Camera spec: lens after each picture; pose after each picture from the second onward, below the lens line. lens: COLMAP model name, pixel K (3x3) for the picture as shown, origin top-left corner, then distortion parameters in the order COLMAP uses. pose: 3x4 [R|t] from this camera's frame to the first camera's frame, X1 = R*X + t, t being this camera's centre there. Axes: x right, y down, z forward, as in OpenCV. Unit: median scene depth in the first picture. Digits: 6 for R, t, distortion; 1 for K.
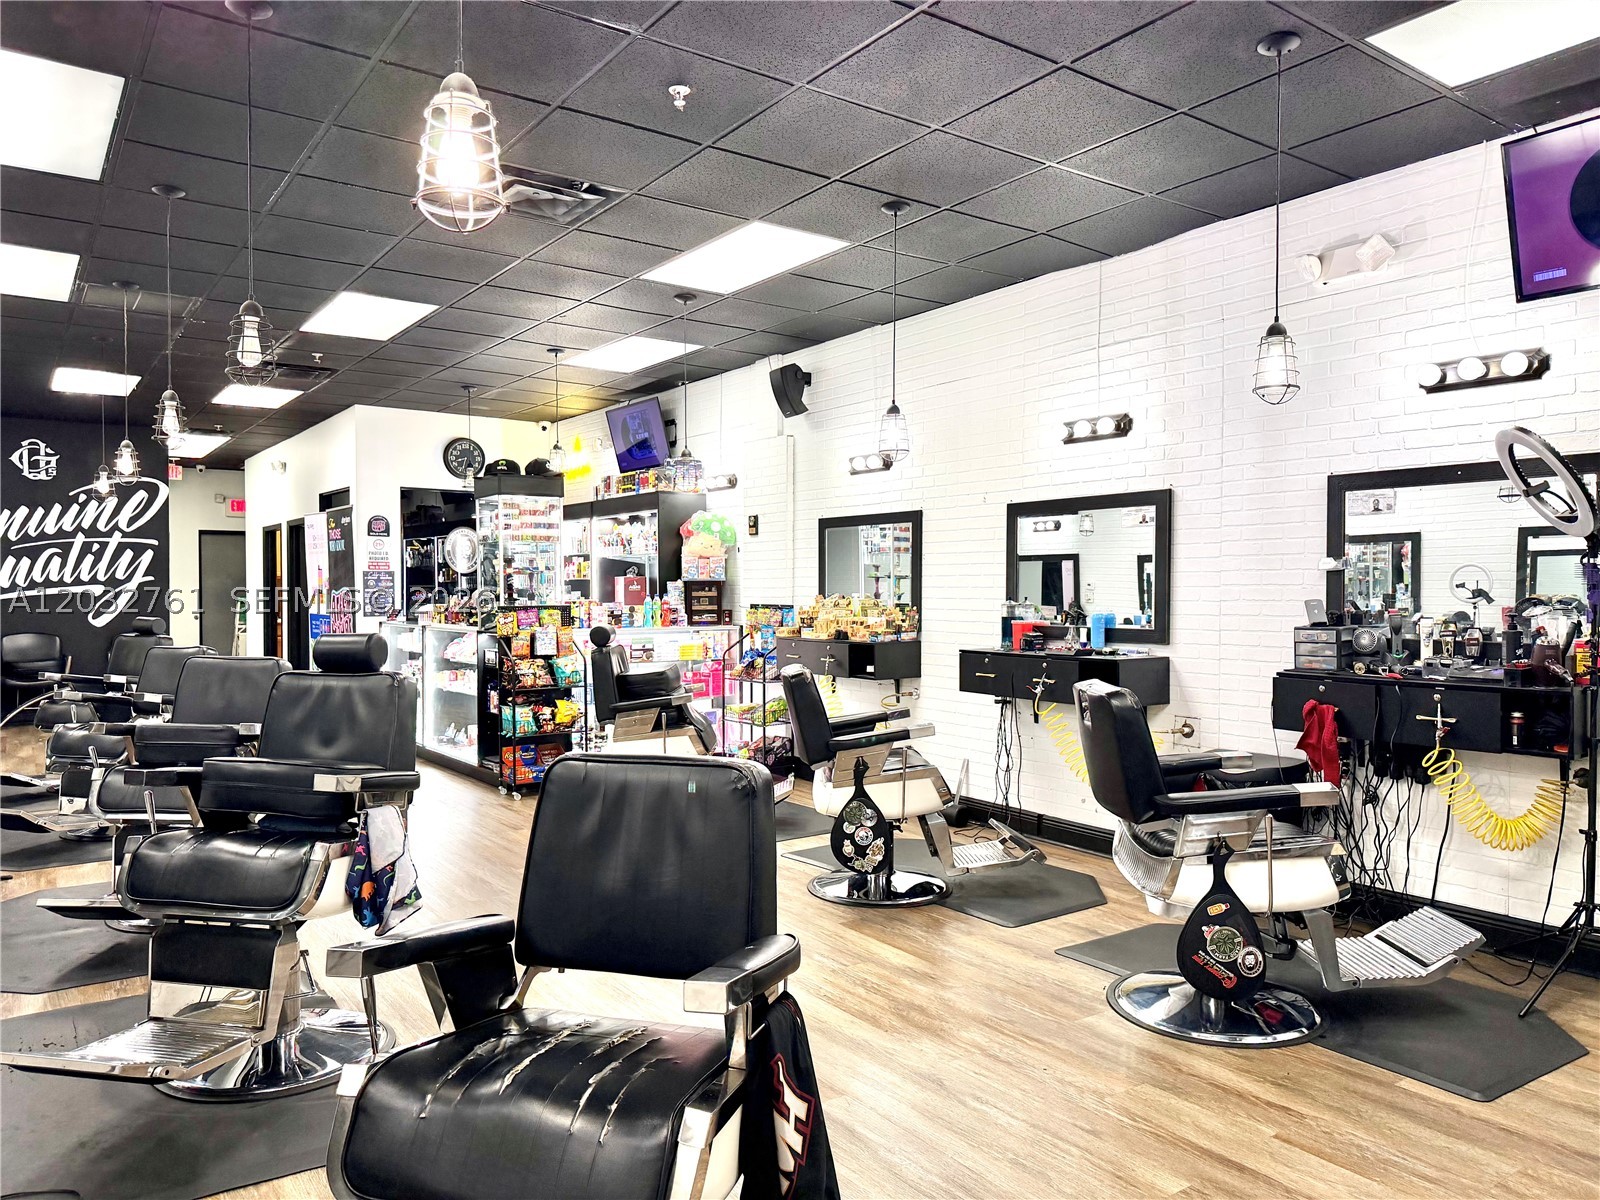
lens RADIAL K [[1127.2, 0, 793.8], [0, 1127.2, 613.8], [0, 0, 1]] dist [0.068742, -0.084914]
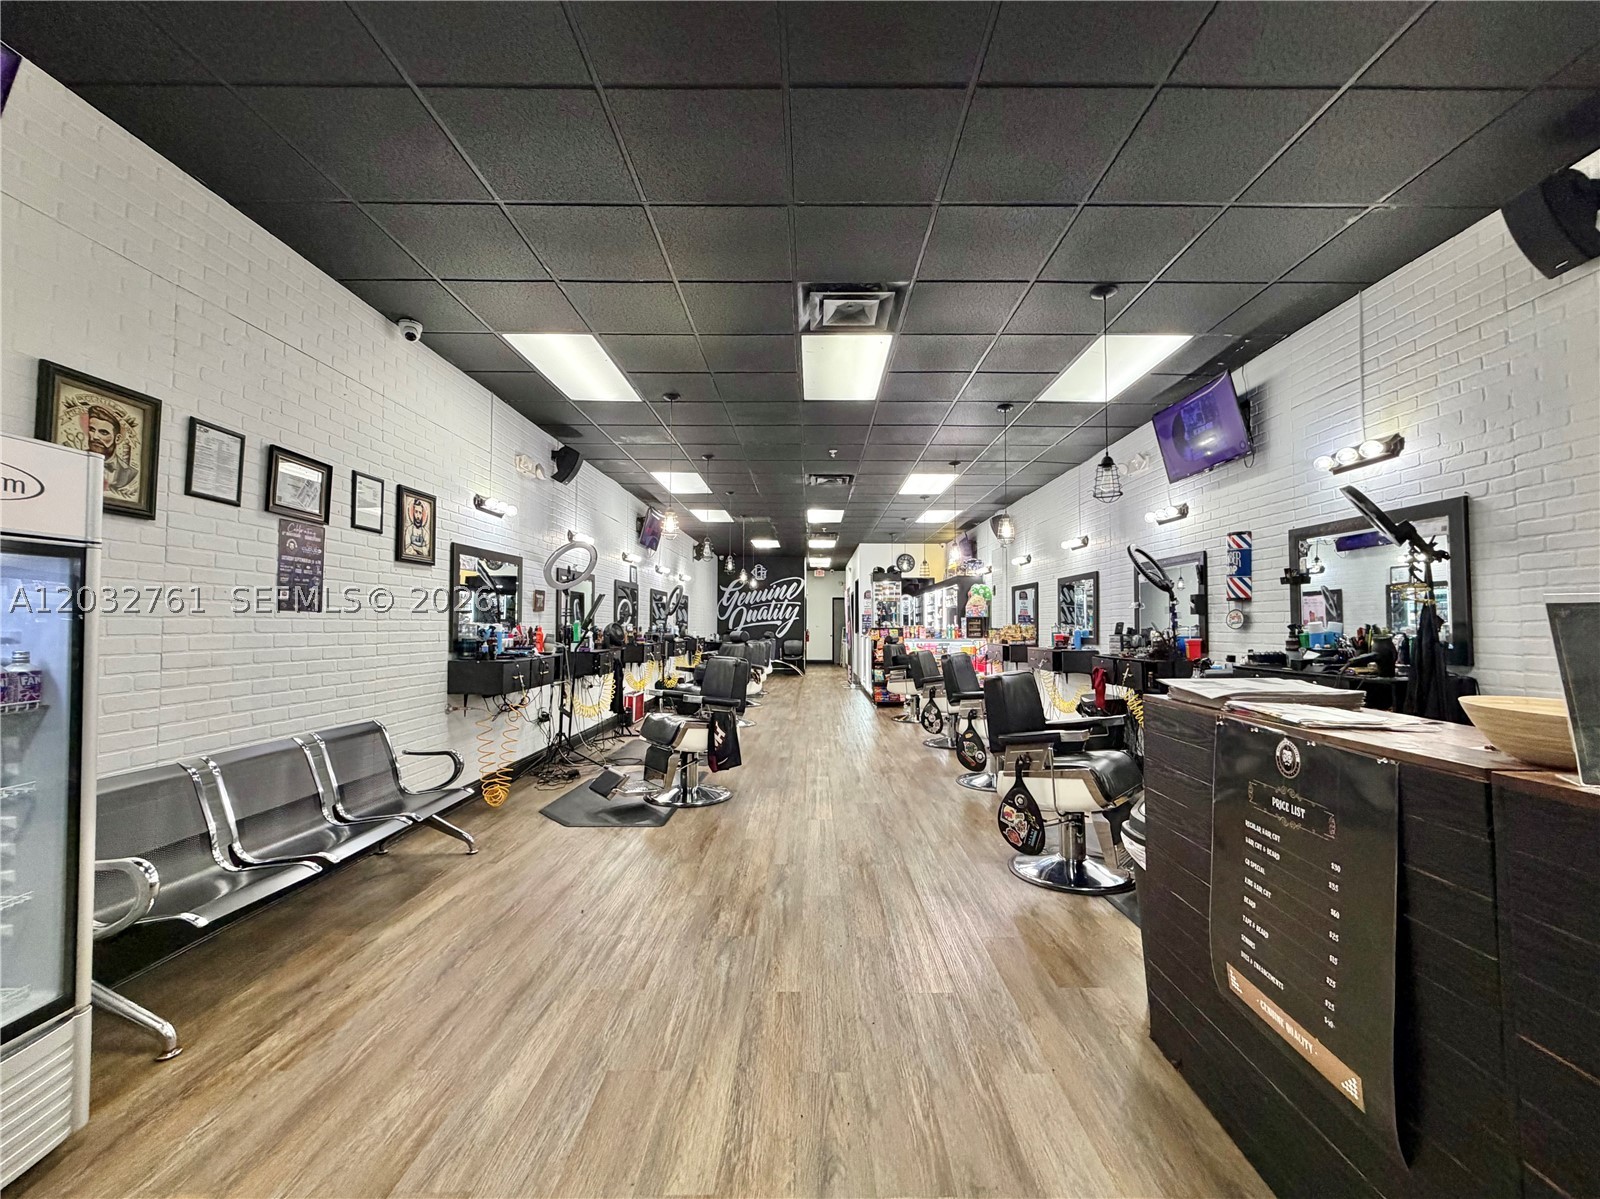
lens RADIAL K [[640.5, 0, 816.4], [0, 640.5, 607.2], [0, 0, 1]] dist [-0.001444, 0.000039]
pose [[0.818247, -0.014133, -0.574694, 0.412957], [-0.015329, 0.998806, -0.046388, 0.014635], [0.574663, 0.046766, 0.817053, -0.198021]]
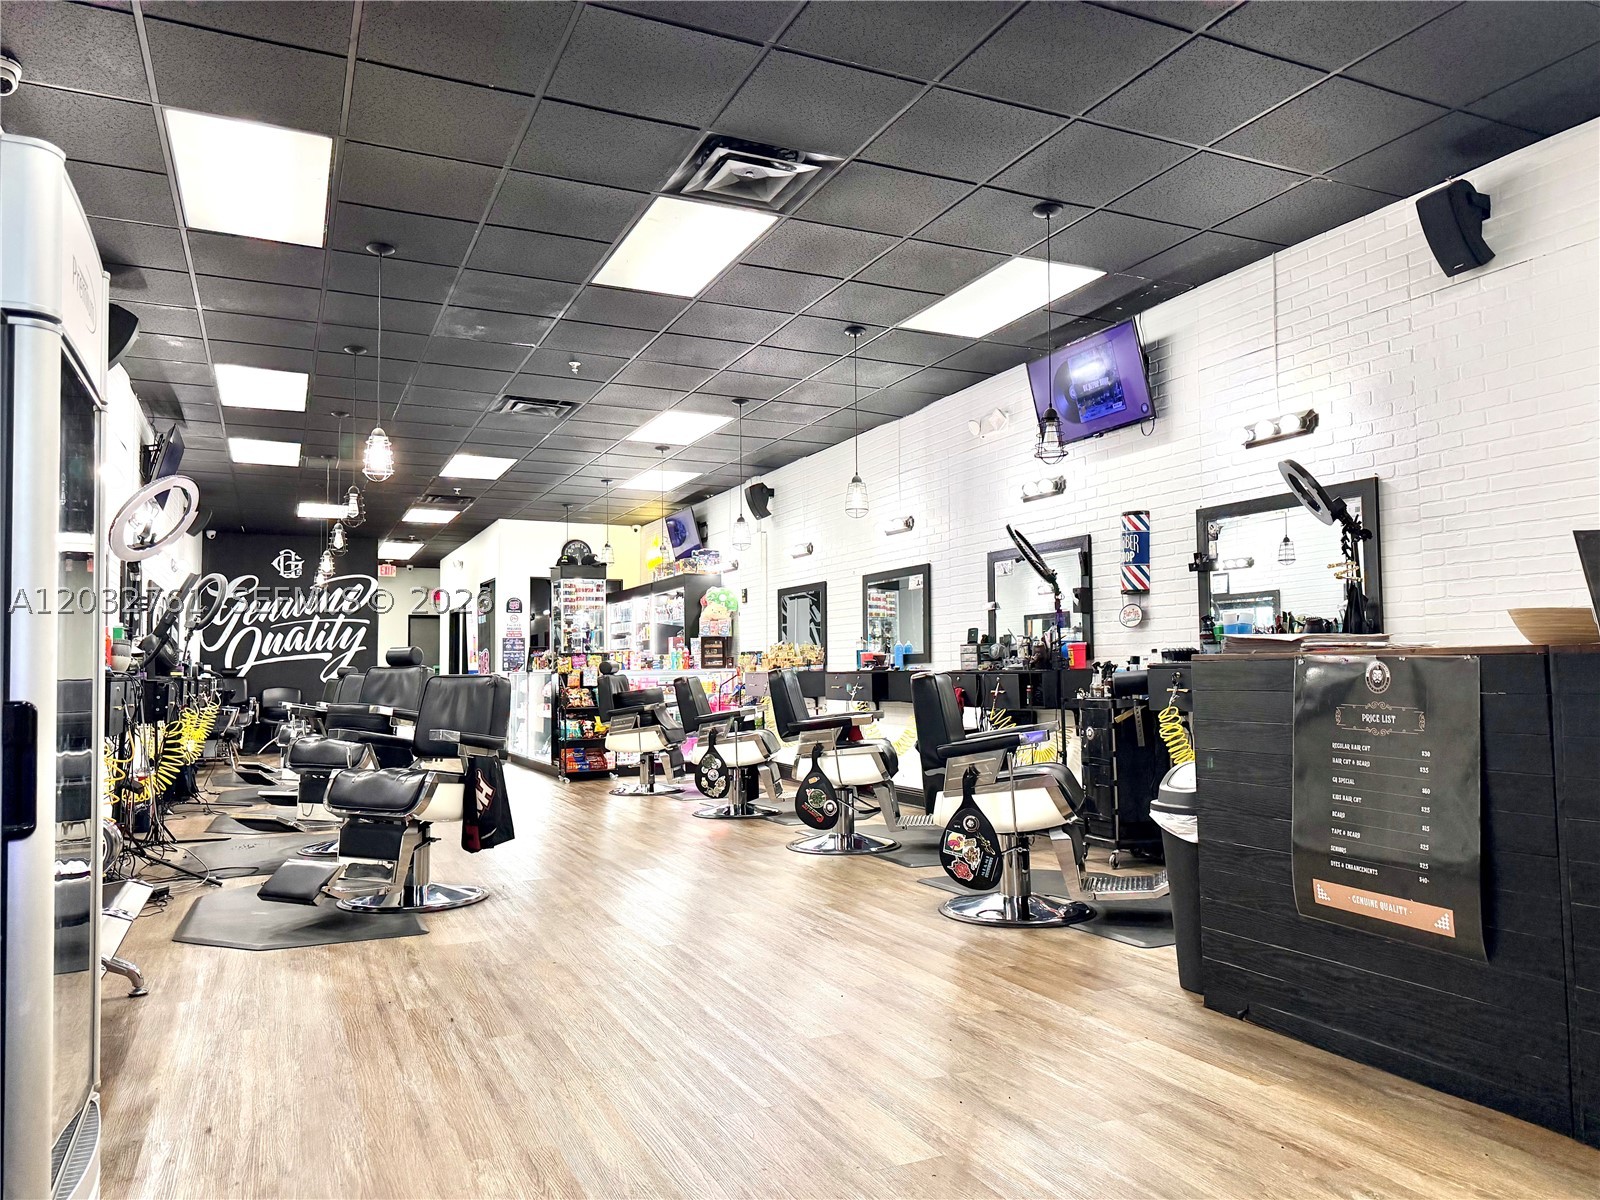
lens RADIAL K [[1127.2, 0, 810.0], [0, 1127.2, 615.0], [0, 0, 1]] dist [0.068742, -0.084914]
pose [[0.985148, -0.019278, -0.170622, 0.301220], [0.006558, 0.997177, -0.074801, 0.053536], [0.171582, 0.072571, 0.982493, -0.383750]]
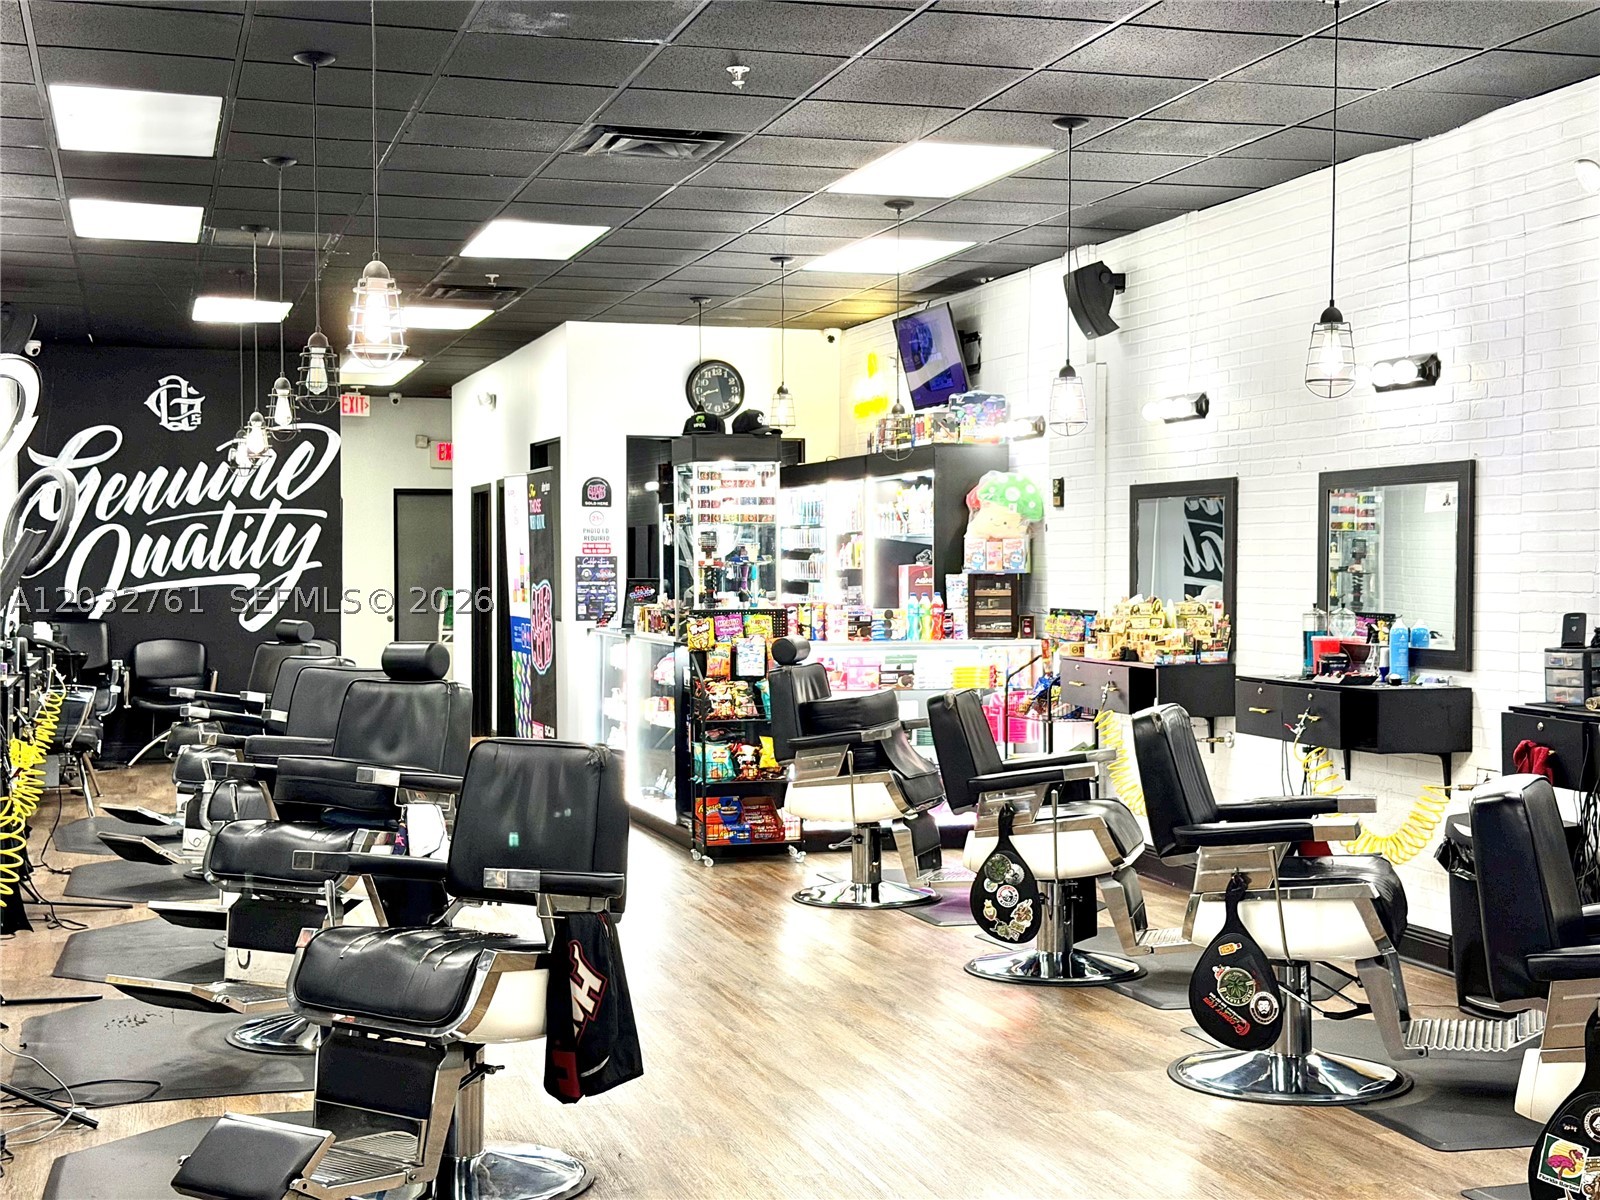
lens RADIAL K [[2258.1, 0, 794.4], [0, 2258.1, 618.2], [0, 0, 1]] dist [0.127001, 0.000000]
pose [[0.945893, 0.007987, -0.324380, 0.276082], [-0.007396, 0.999968, 0.003055, -0.005969], [0.324394, -0.000490, 0.945922, -0.377404]]
